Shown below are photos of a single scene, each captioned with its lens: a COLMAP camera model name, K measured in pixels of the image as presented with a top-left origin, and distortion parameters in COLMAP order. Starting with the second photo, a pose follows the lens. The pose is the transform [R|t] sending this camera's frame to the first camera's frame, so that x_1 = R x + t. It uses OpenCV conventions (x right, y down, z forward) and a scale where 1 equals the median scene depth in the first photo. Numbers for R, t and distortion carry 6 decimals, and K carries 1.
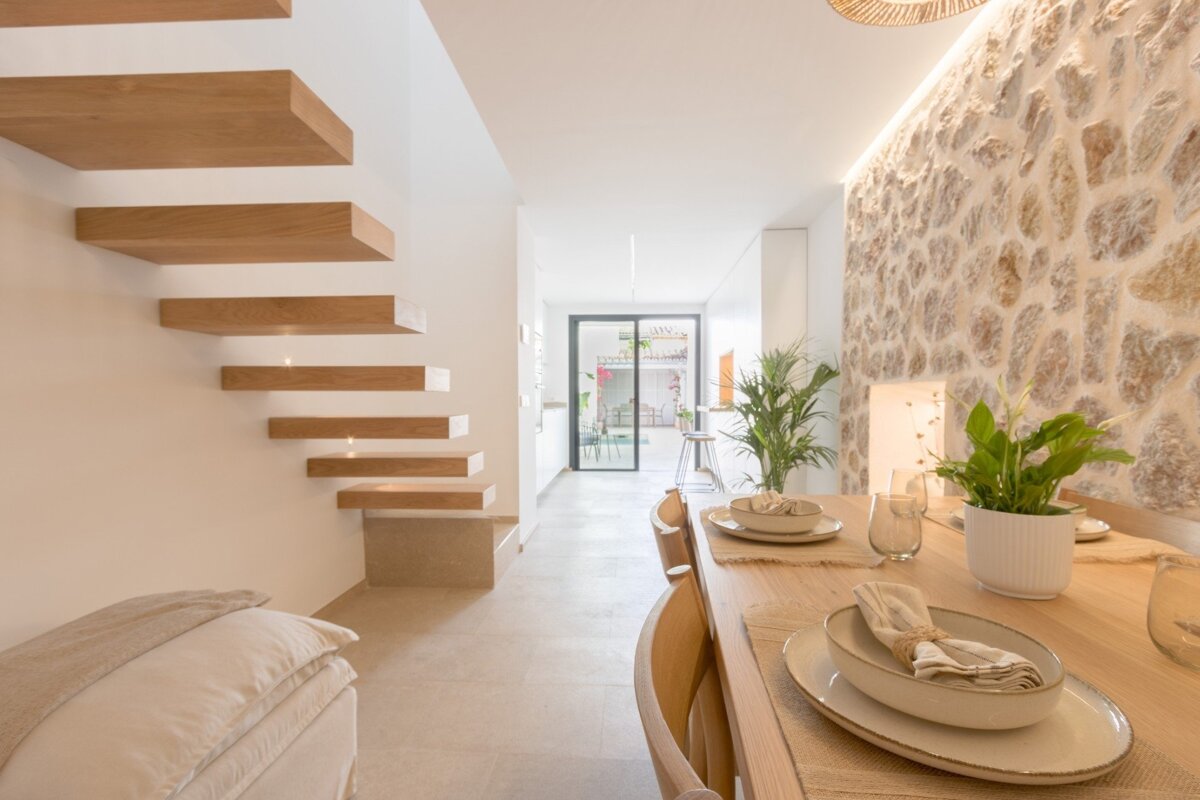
lens RADIAL K [[549.9, 0, 598.2], [0, 549.9, 402.8], [0, 0, 1]] dist [0.003116, -0.000346]
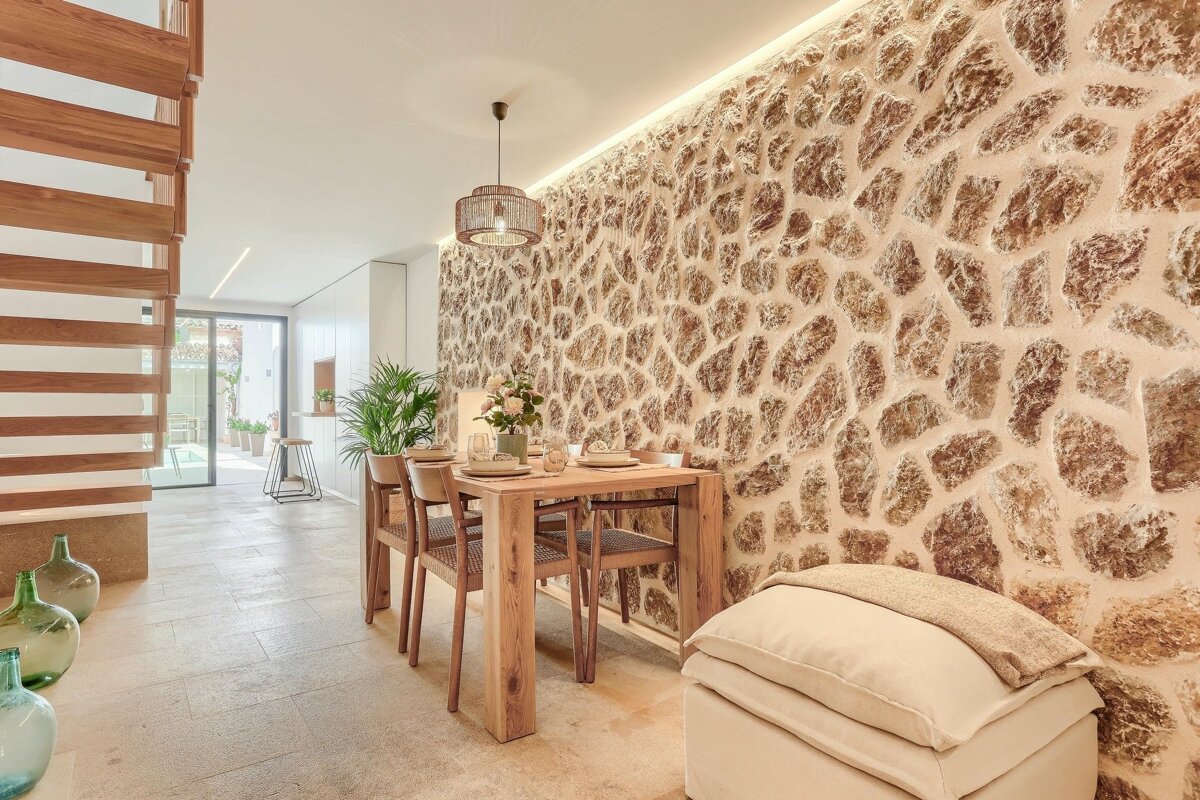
lens RADIAL K [[651.3, 0, 591.8], [0, 651.3, 398.4], [0, 0, 1]] dist [-0.030682, -0.000196]
pose [[0.769645, 0.000475, 0.638472, -0.231844], [0.012452, 0.999798, -0.015754, 0.010998], [-0.638351, 0.020076, 0.769484, -0.384599]]
